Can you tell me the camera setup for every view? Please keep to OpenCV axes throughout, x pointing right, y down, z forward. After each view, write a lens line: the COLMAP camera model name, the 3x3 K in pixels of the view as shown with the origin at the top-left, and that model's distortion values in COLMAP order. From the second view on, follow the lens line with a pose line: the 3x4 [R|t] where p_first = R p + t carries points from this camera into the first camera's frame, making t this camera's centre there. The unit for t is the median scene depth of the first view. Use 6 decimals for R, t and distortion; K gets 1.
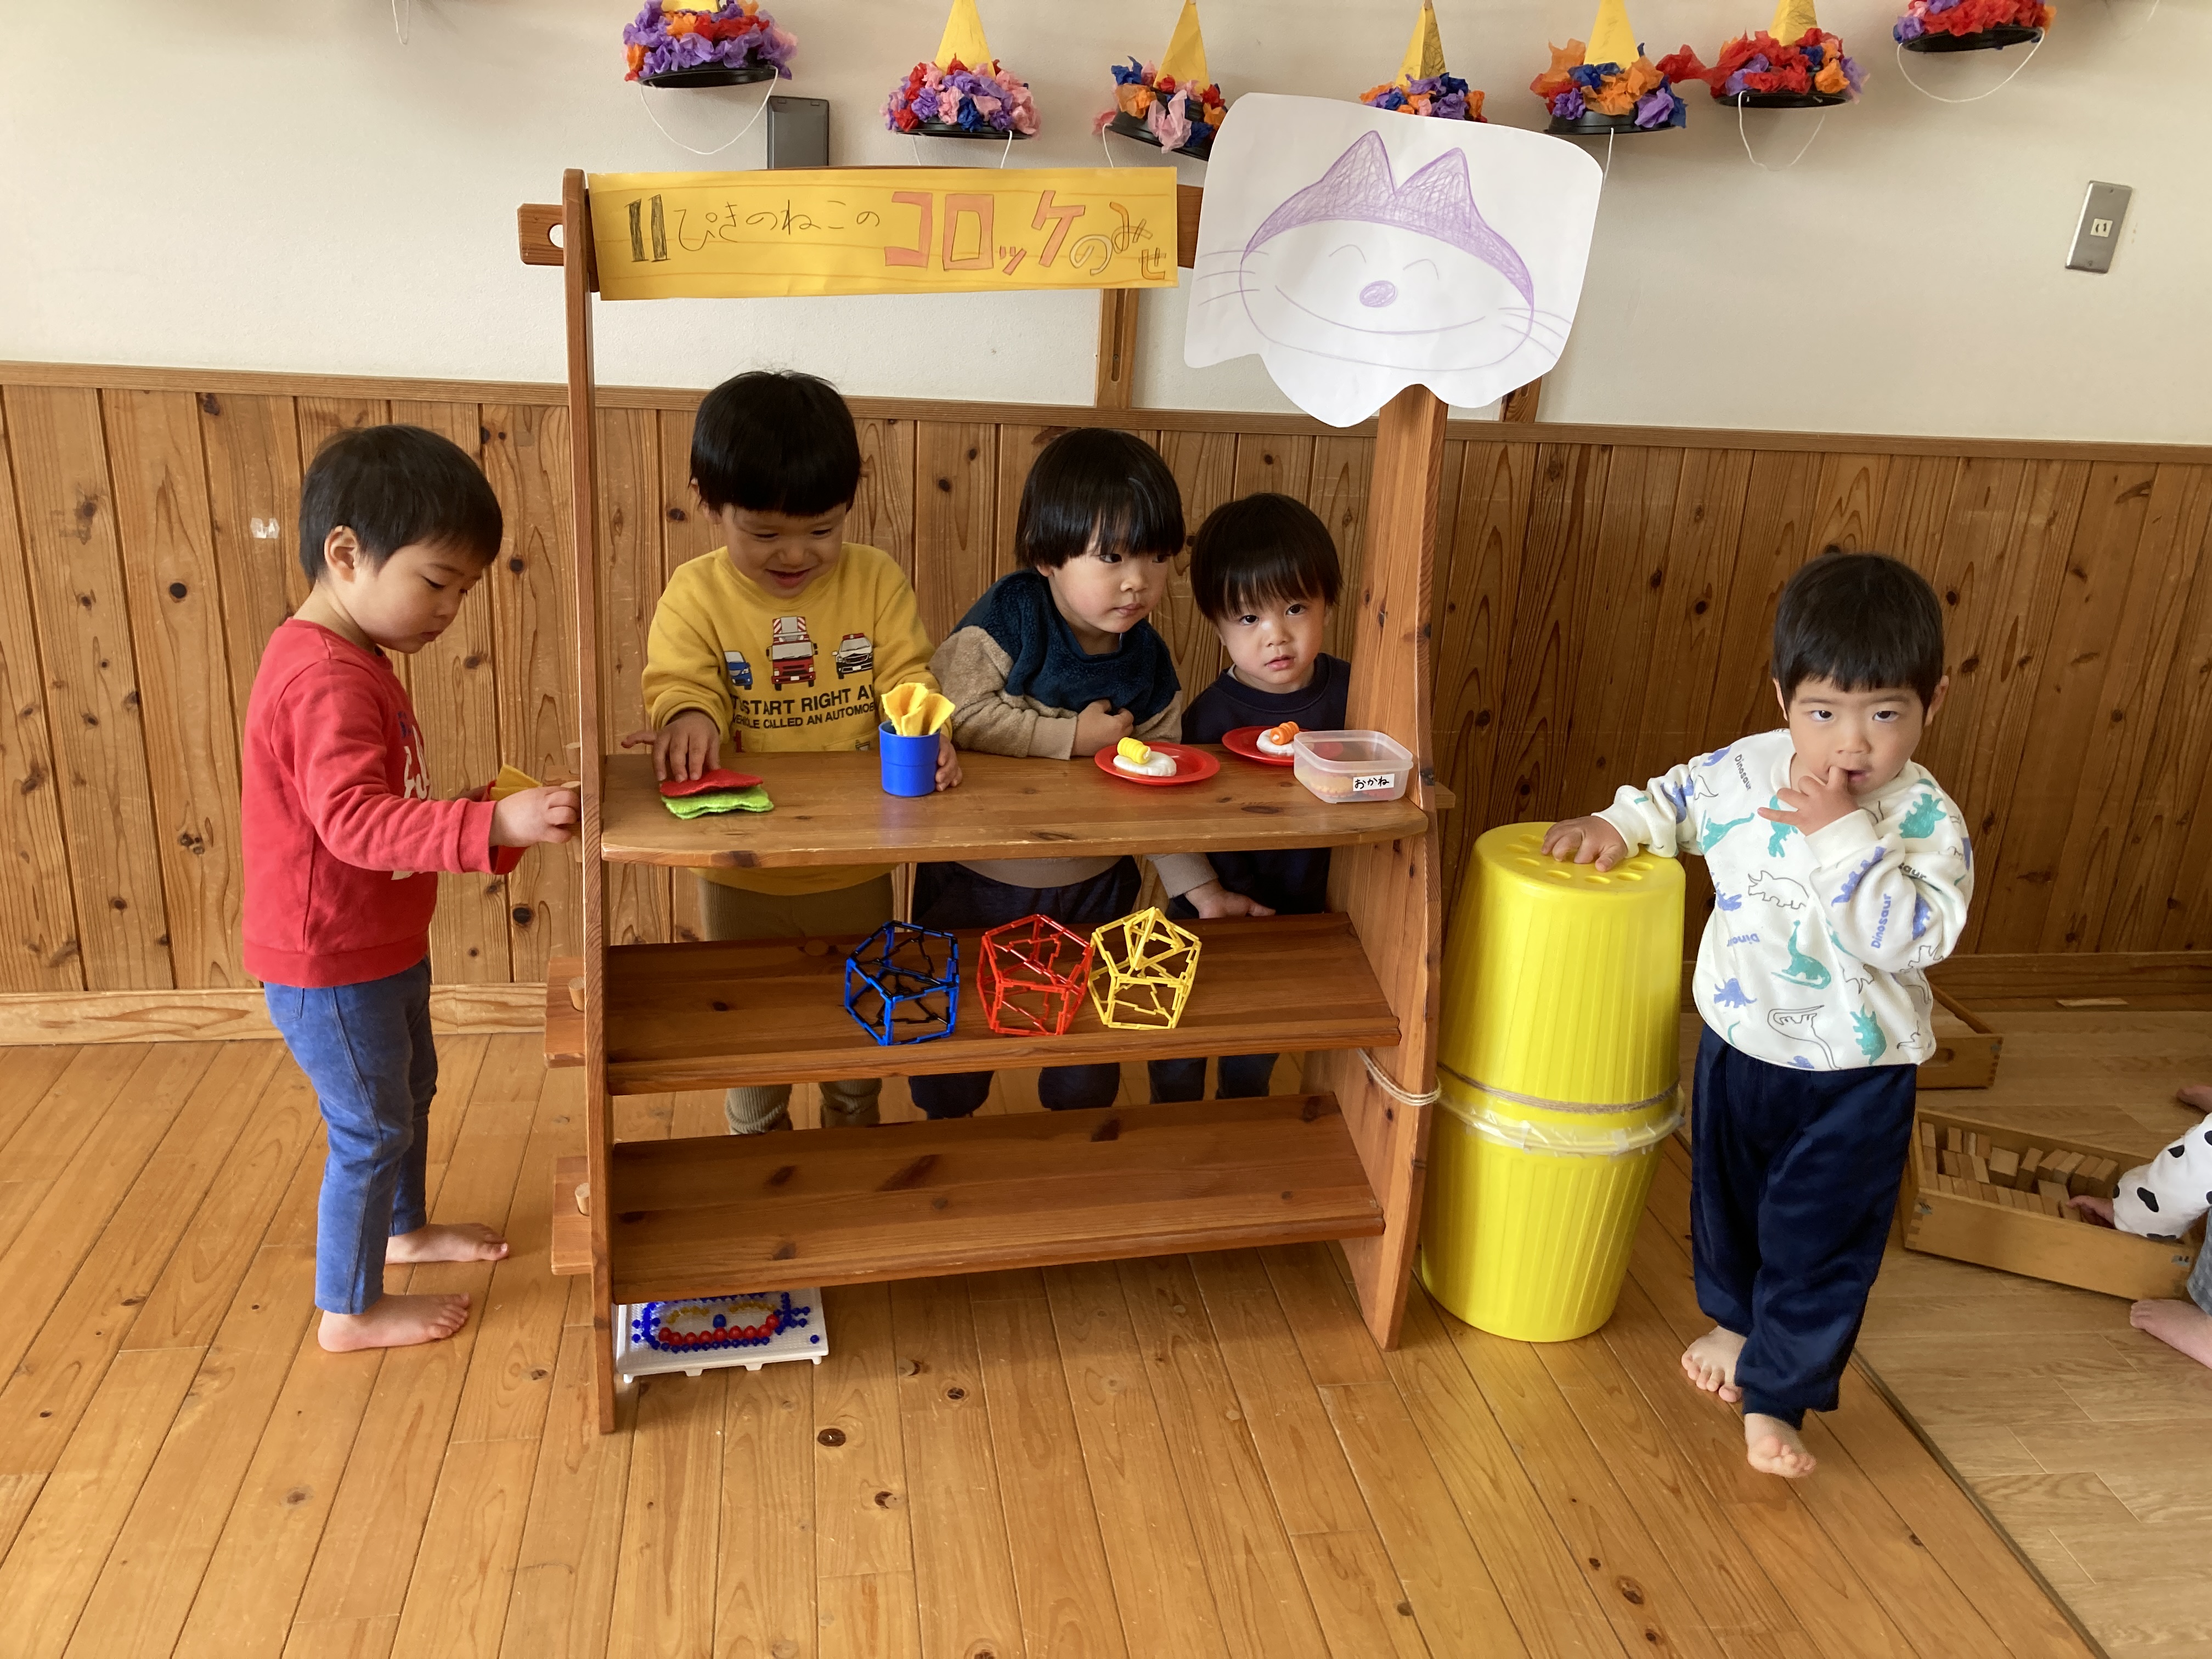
lens RADIAL K [[1868.3, 0, 1106.0], [0, 1868.3, 829.5], [0, 0, 1]] dist [-0.001317, 0.081480]
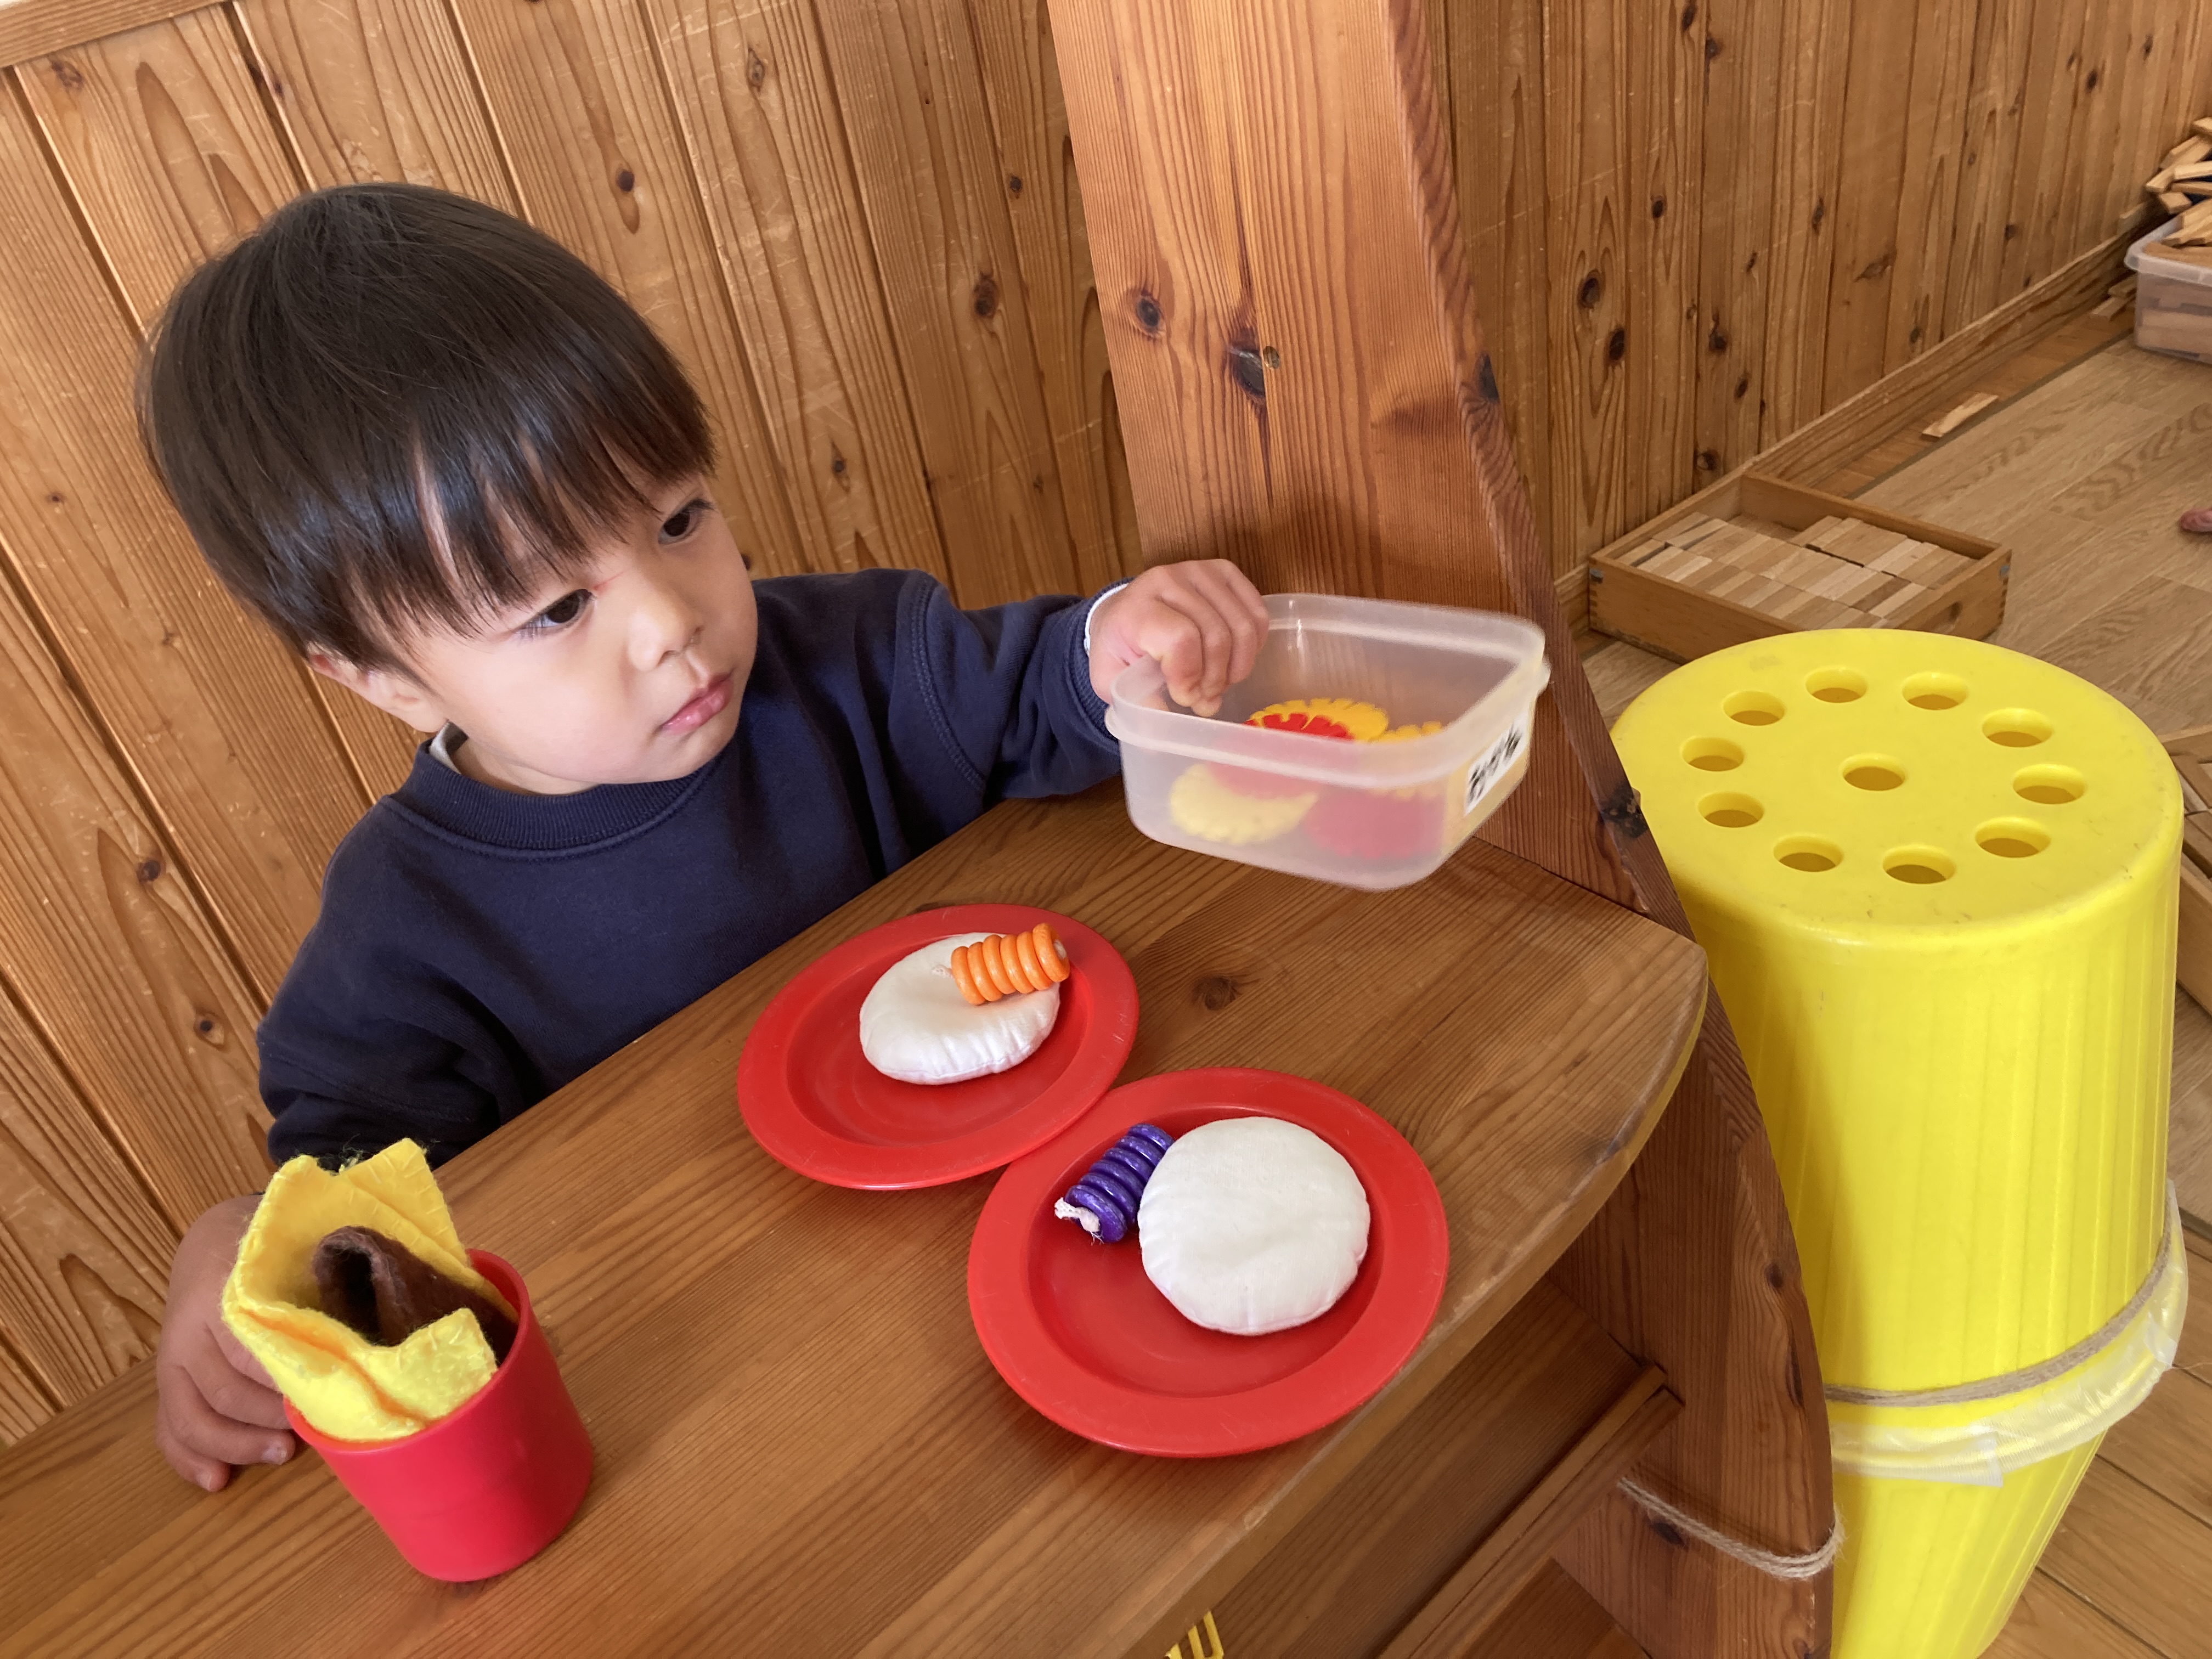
lens RADIAL K [[1827.6, 0, 1106.0], [0, 1827.6, 829.5], [0, 0, 1]] dist [0.026956, -0.003957]
pose [[0.819340, -0.471230, 0.326534, -0.030973], [0.351824, 0.862984, 0.362599, -0.157790], [-0.452661, -0.182209, 0.872868, 0.622470]]
